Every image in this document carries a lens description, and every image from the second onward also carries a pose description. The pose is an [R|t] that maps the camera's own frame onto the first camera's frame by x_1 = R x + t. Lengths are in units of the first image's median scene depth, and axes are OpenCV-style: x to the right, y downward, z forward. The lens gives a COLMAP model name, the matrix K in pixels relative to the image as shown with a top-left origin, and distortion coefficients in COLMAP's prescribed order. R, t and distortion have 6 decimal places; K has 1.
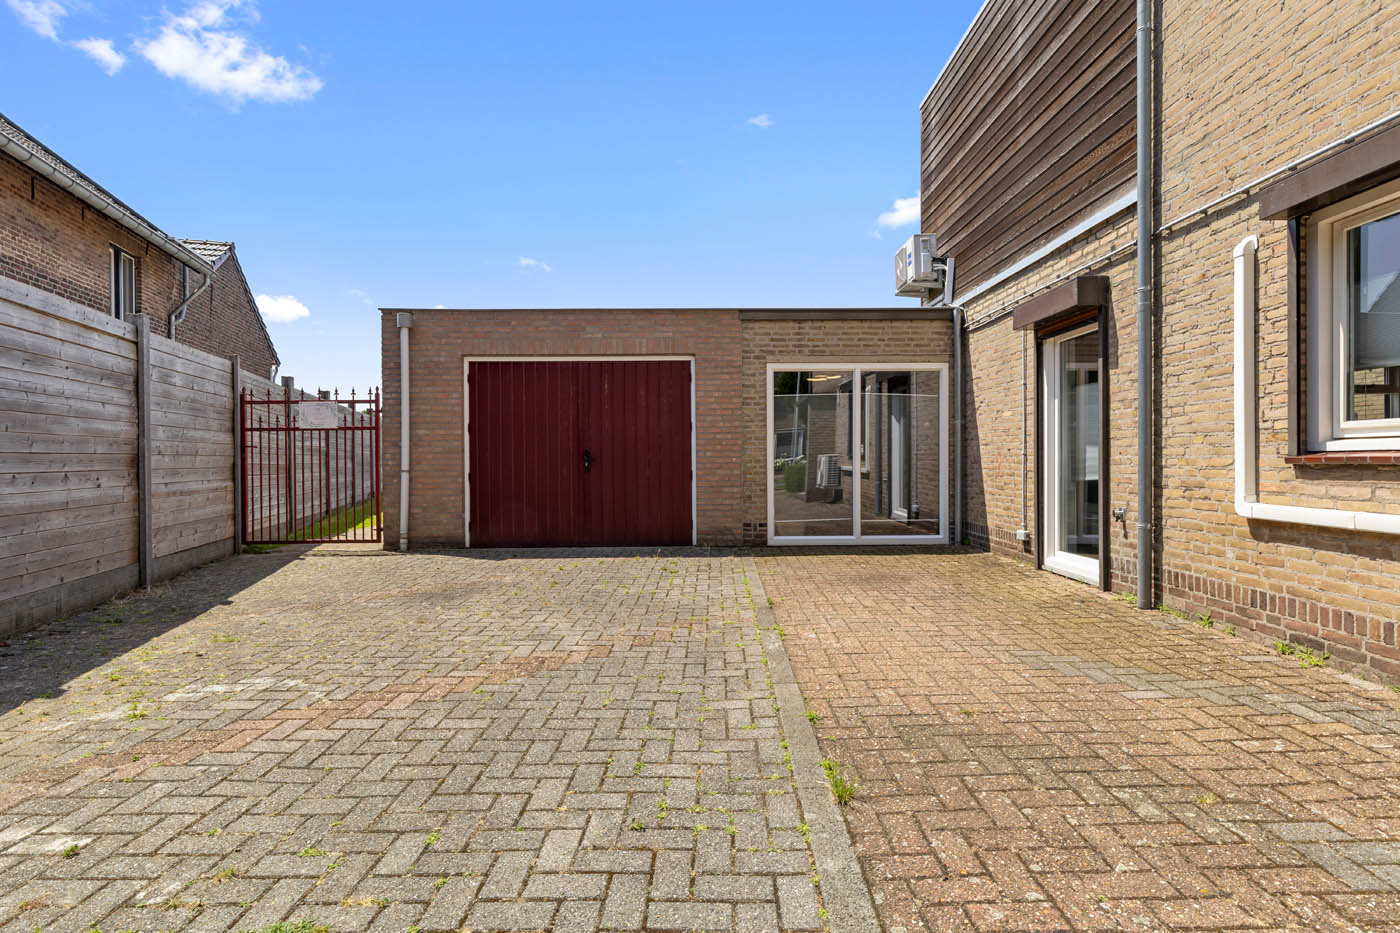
lens RADIAL K [[704.2, 0, 714.0], [0, 704.2, 456.4], [0, 0, 1]] dist [0.032241, 0.000671]
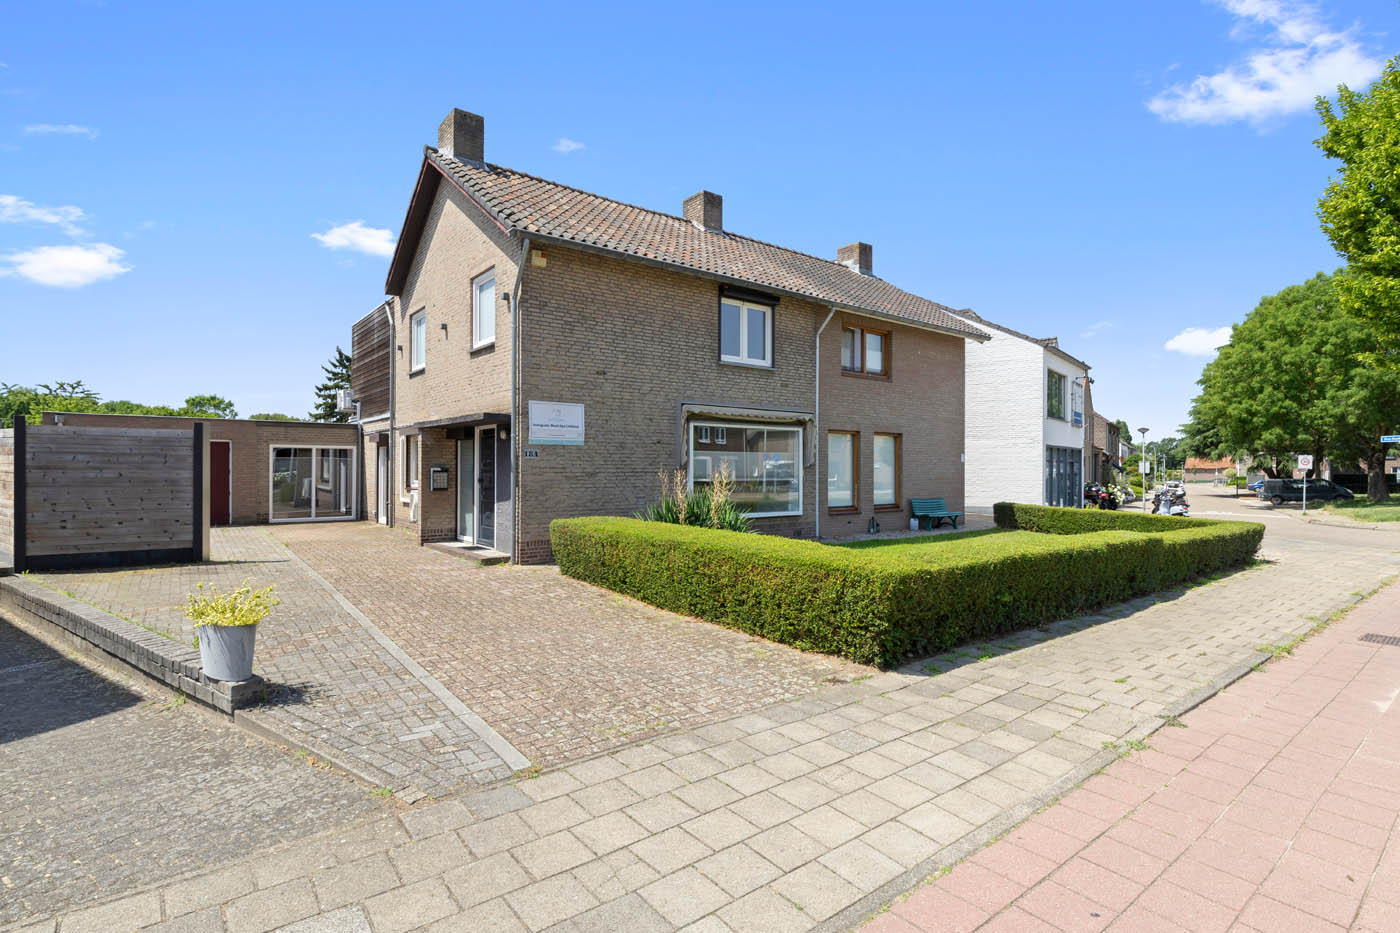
lens RADIAL K [[689.6, 0, 710.6], [0, 689.6, 468.5], [0, 0, 1]] dist [-0.001114, 0.001973]
pose [[0.793965, 0.009521, 0.607889, -0.154126], [-0.010005, 0.999947, -0.002594, -0.061067], [-0.607882, -0.004022, 0.794017, -1.714034]]
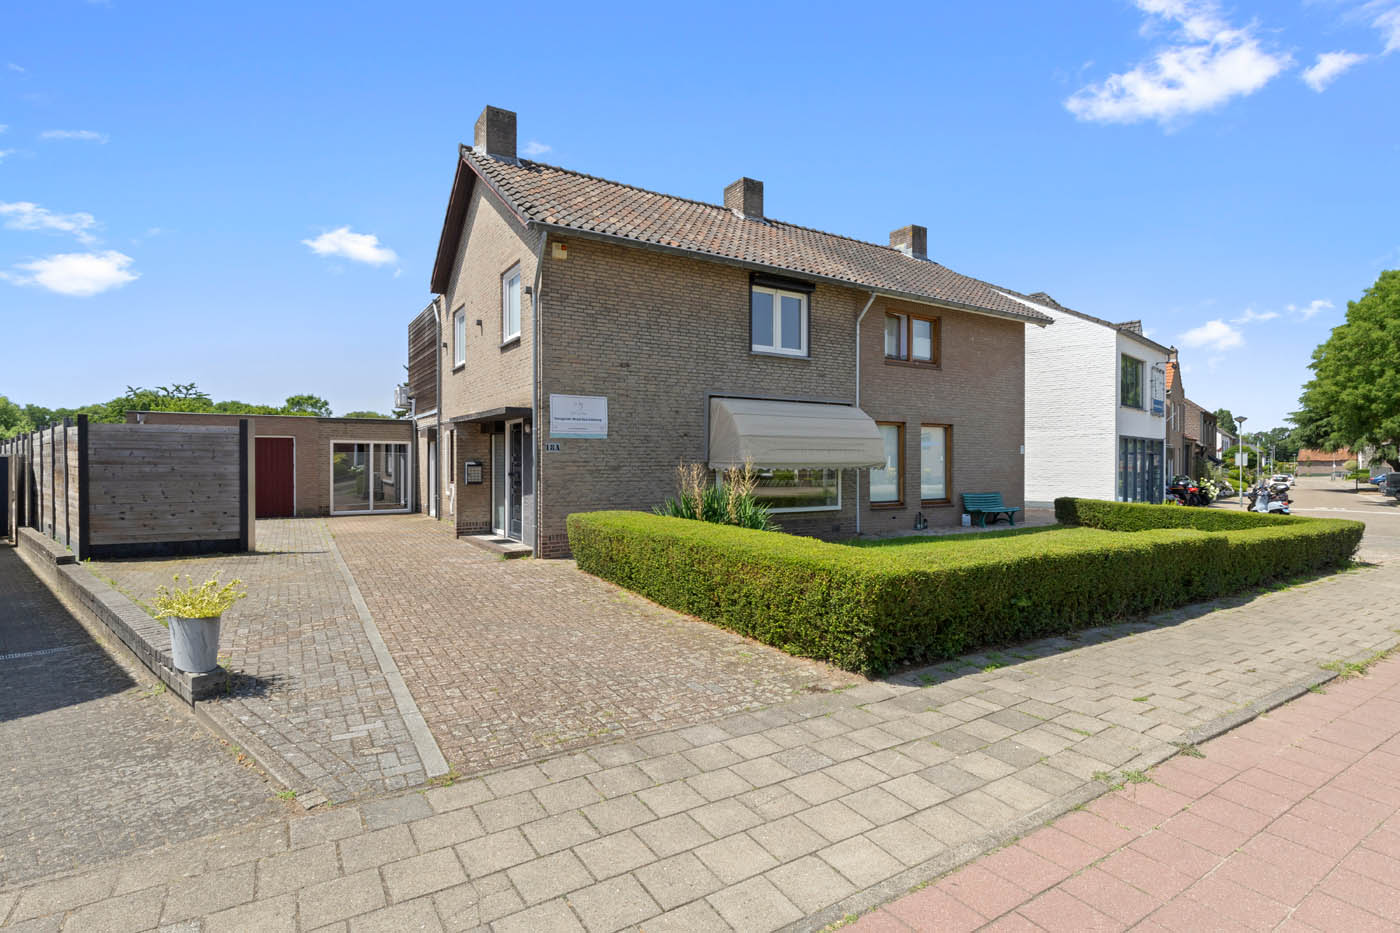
lens RADIAL K [[689.6, 0, 711.1], [0, 689.6, 466.8], [0, 0, 1]] dist [-0.001114, 0.001973]
pose [[0.853505, 0.003685, 0.521072, -0.043058], [-0.007311, 0.999961, 0.004903, -0.060962], [-0.521034, -0.007995, 0.853499, -1.740214]]
